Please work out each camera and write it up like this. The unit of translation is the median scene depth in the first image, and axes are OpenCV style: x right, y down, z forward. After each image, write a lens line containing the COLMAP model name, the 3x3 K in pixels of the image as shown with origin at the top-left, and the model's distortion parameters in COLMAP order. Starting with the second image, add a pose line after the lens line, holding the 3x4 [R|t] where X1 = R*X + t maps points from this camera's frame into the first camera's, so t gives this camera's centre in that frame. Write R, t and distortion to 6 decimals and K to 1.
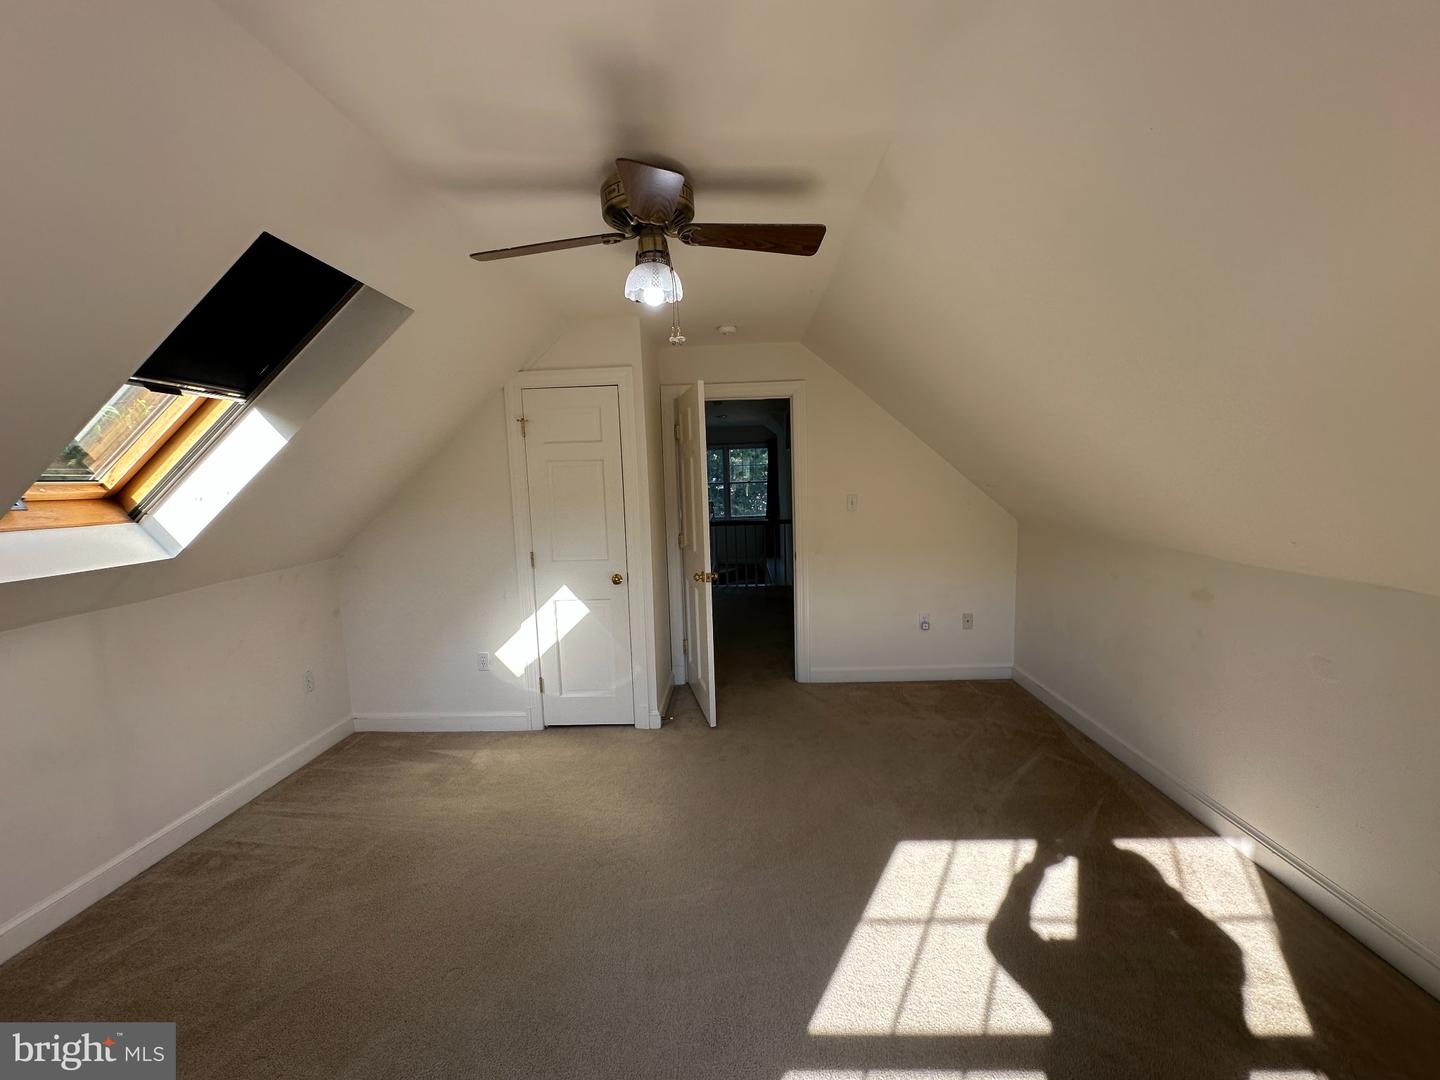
lens RADIAL K [[582.4, 0, 716.5], [0, 582.4, 541.6], [0, 0, 1]] dist [-0.003593, 0.000189]
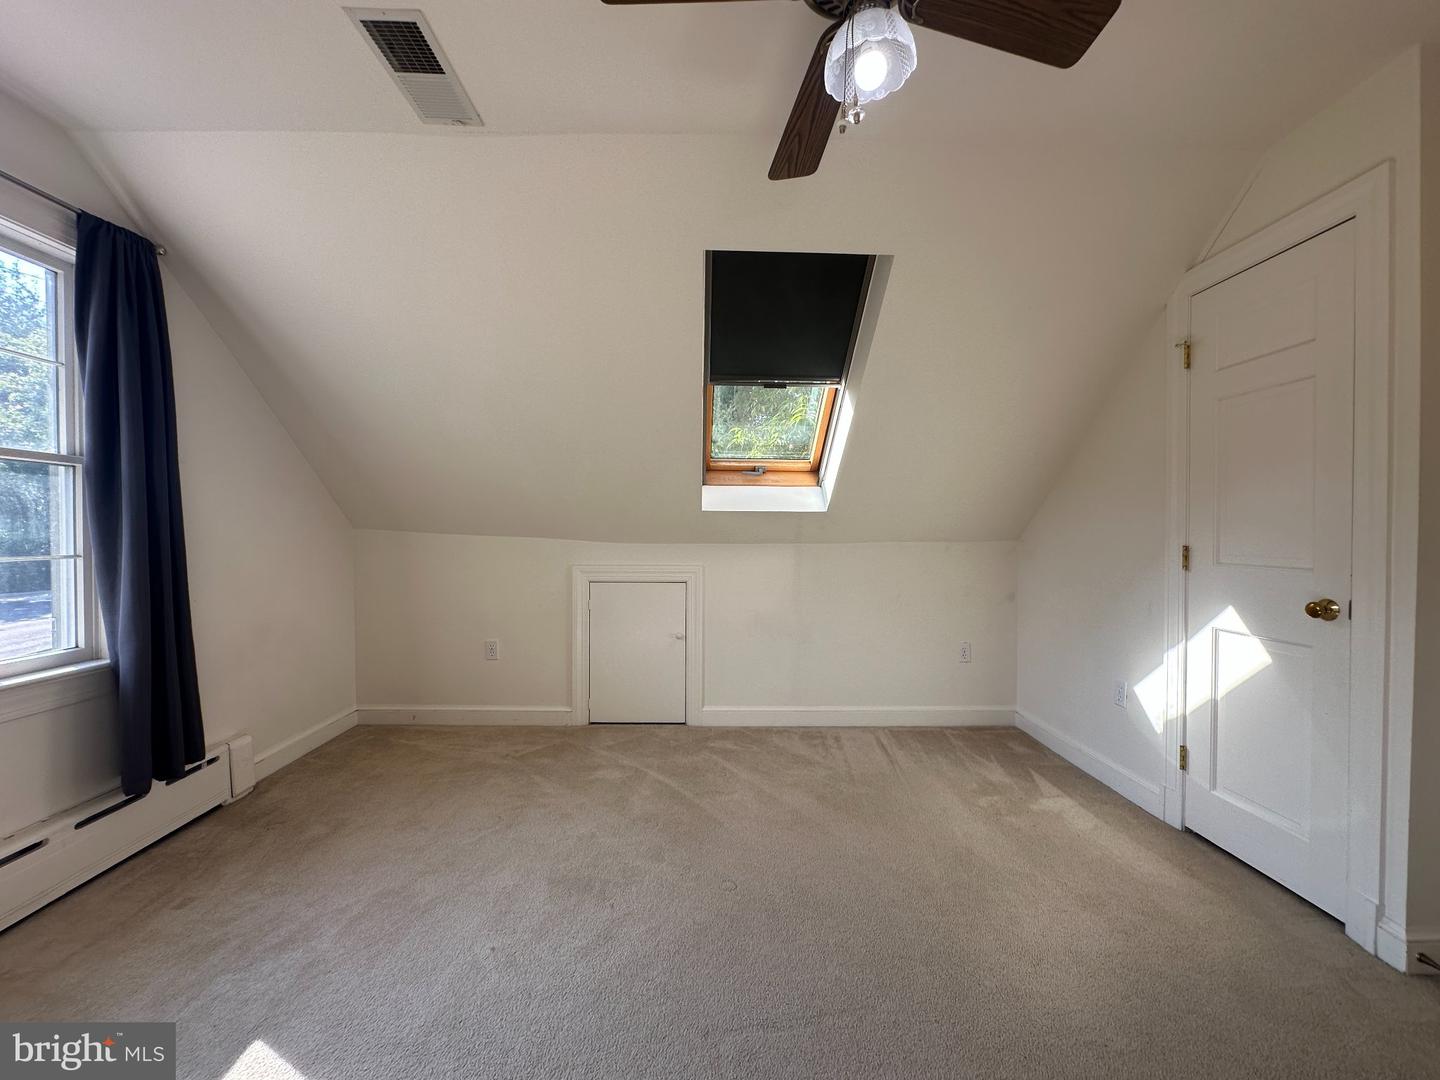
lens RADIAL K [[582.4, 0, 716.4], [0, 582.4, 539.2], [0, 0, 1]] dist [-0.003593, 0.000189]
pose [[0.058388, 0.046178, -0.997225, 0.292026], [-0.122978, 0.991654, 0.038720, 0.049116], [0.990690, 0.120376, 0.063580, 0.434215]]
